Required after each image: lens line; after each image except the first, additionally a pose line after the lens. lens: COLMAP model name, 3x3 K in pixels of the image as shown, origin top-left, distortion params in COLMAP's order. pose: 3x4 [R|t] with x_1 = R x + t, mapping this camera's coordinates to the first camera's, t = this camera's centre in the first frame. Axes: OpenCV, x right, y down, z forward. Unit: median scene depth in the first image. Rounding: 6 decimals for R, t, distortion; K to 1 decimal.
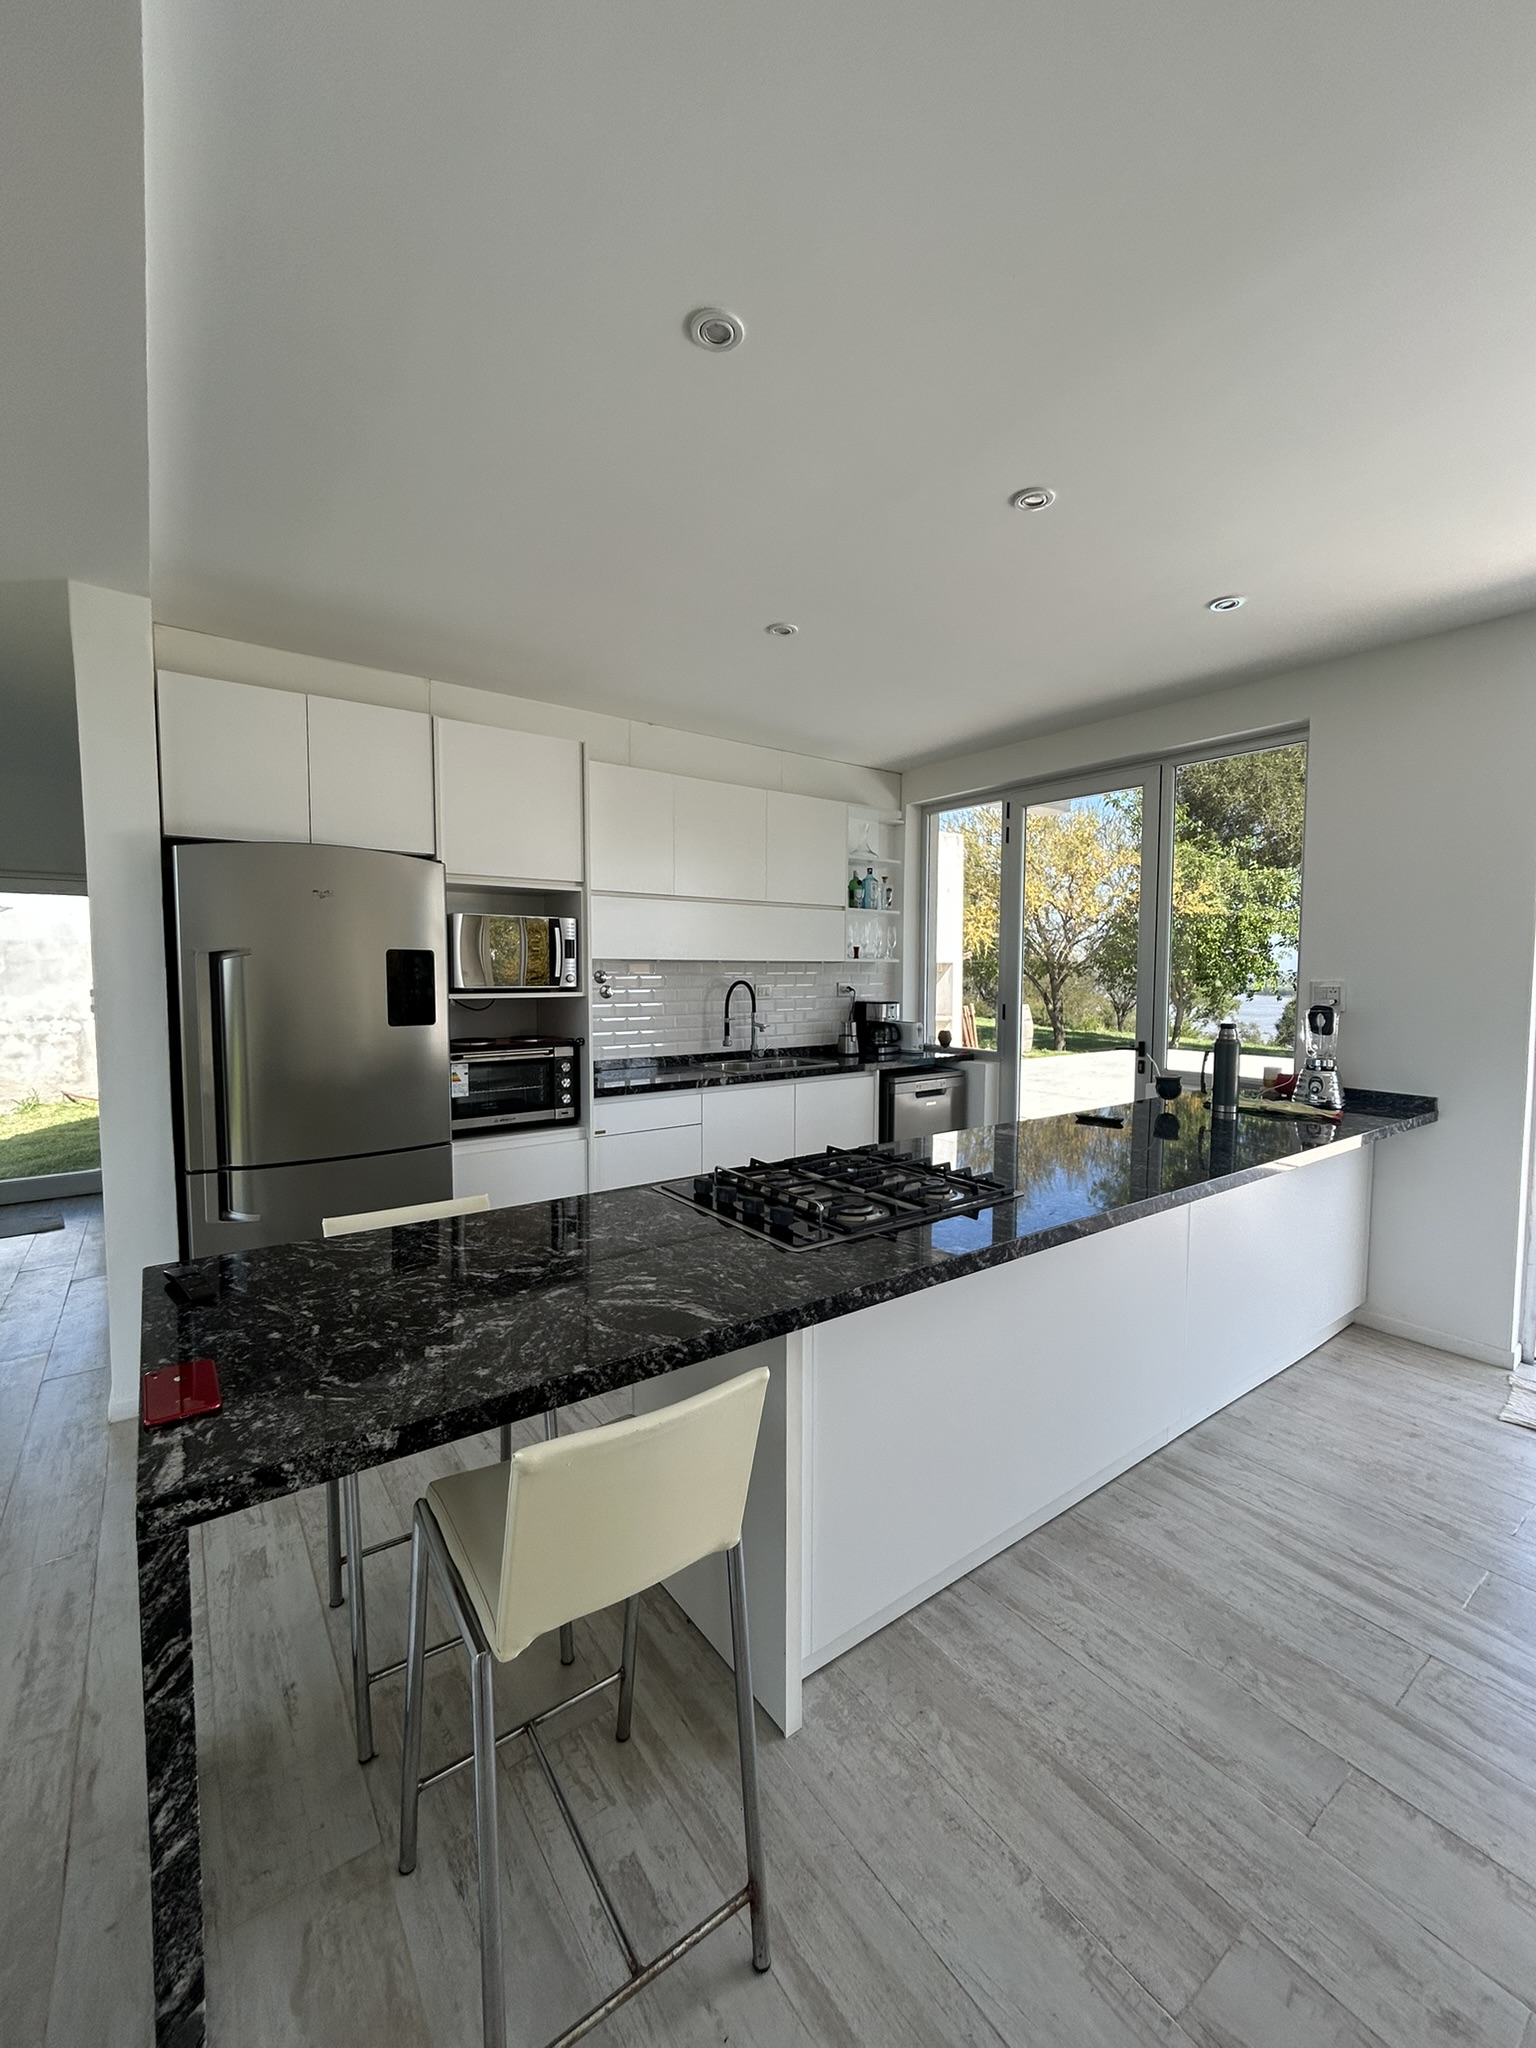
lens RADIAL K [[830.7, 0, 772.9], [0, 830.7, 1016.0], [0, 0, 1]] dist [0.001371, 0.000292]
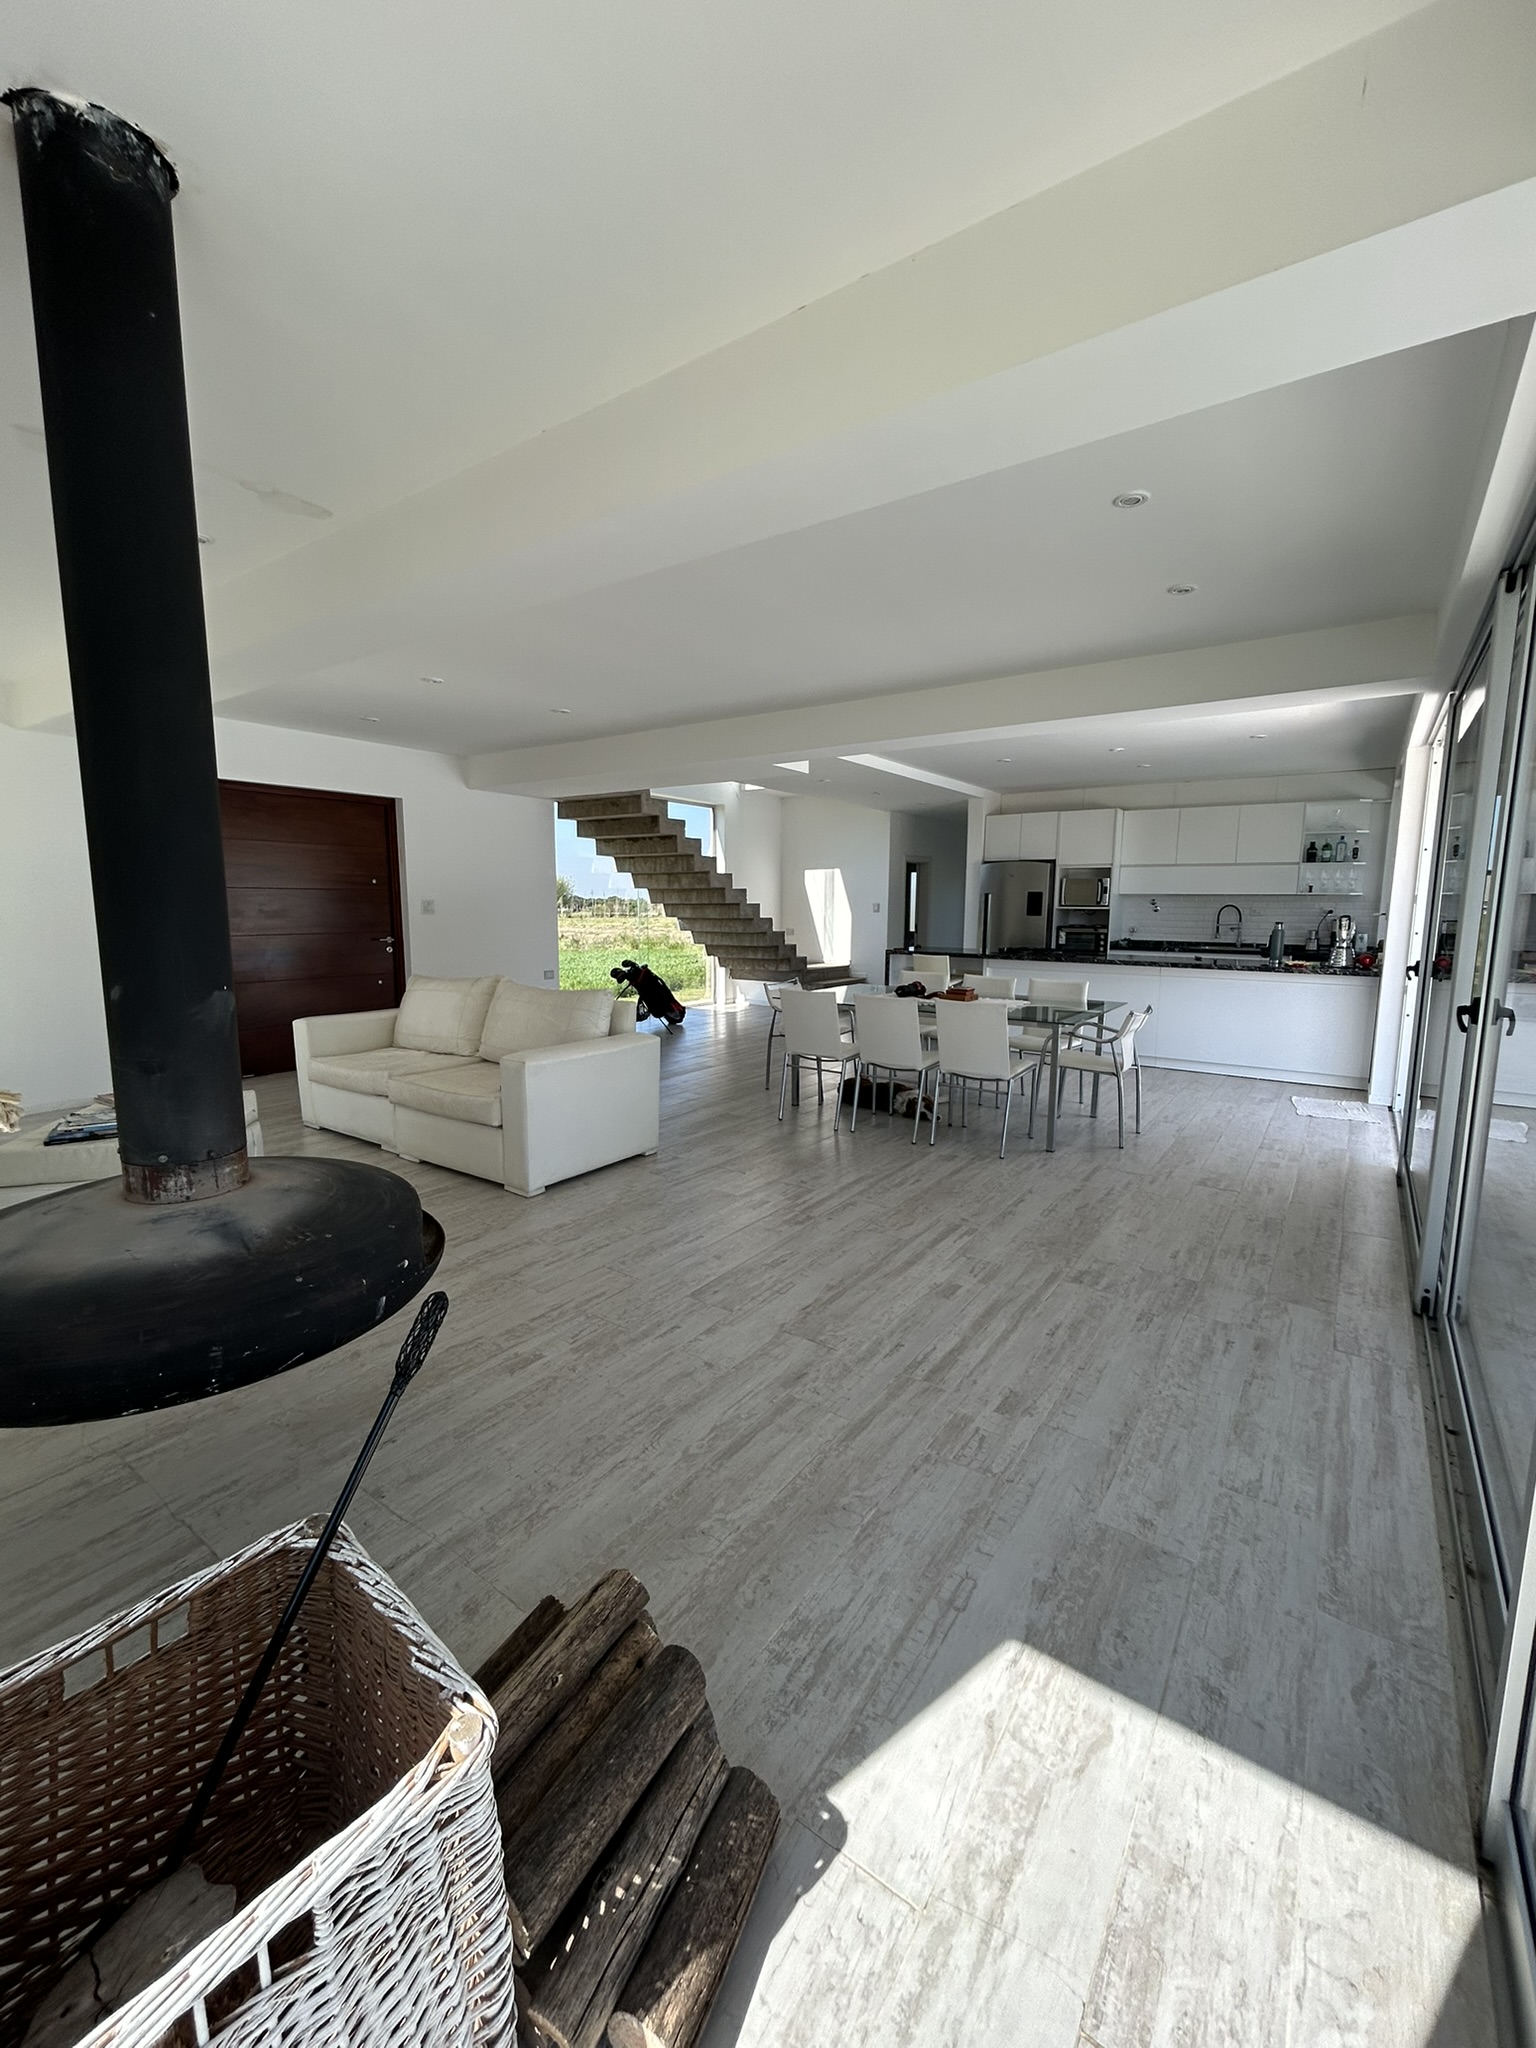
lens RADIAL K [[830.7, 0, 772.9], [0, 830.7, 1016.0], [0, 0, 1]] dist [0.001371, 0.000292]
pose [[0.322102, 0.126854, -0.938168, 1.374162], [-0.064334, 0.991624, 0.111995, 0.061240], [0.944517, 0.024283, 0.327565, -0.590480]]
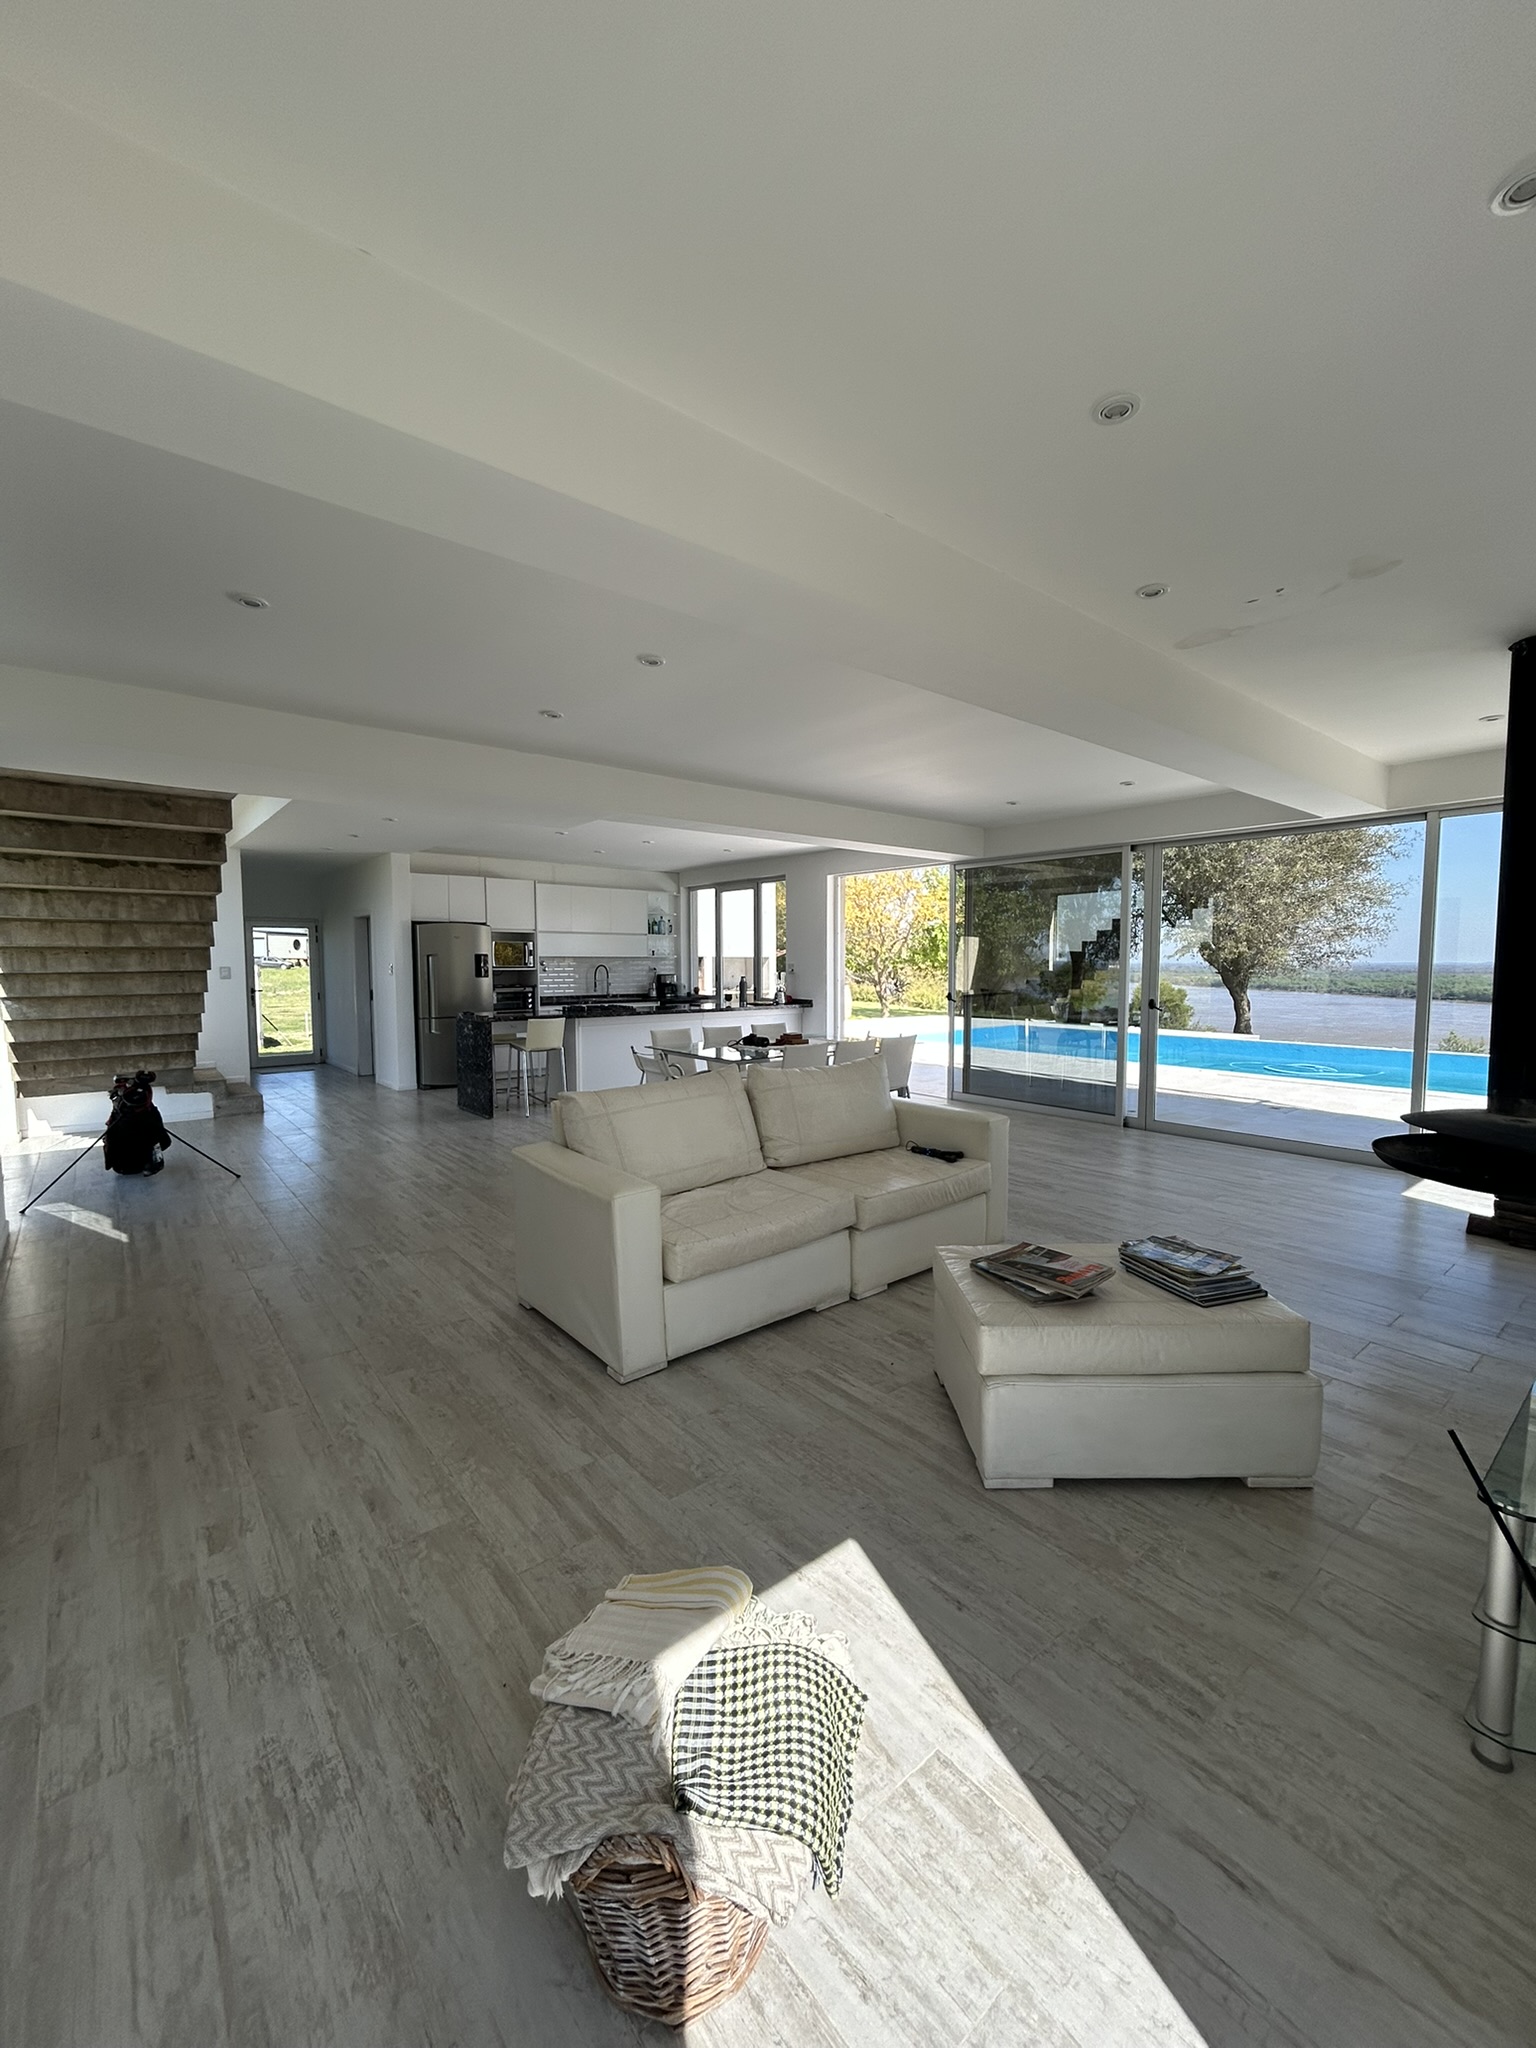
lens RADIAL K [[829.3, 0, 781.1], [0, 829.3, 1016.6], [0, 0, 1]] dist [0.000064, -0.000028]
pose [[0.997961, -0.008705, 0.063223, 0.311628], [0.008320, 0.999945, 0.006349, 0.091755], [-0.063274, -0.005810, 0.997979, -1.371036]]
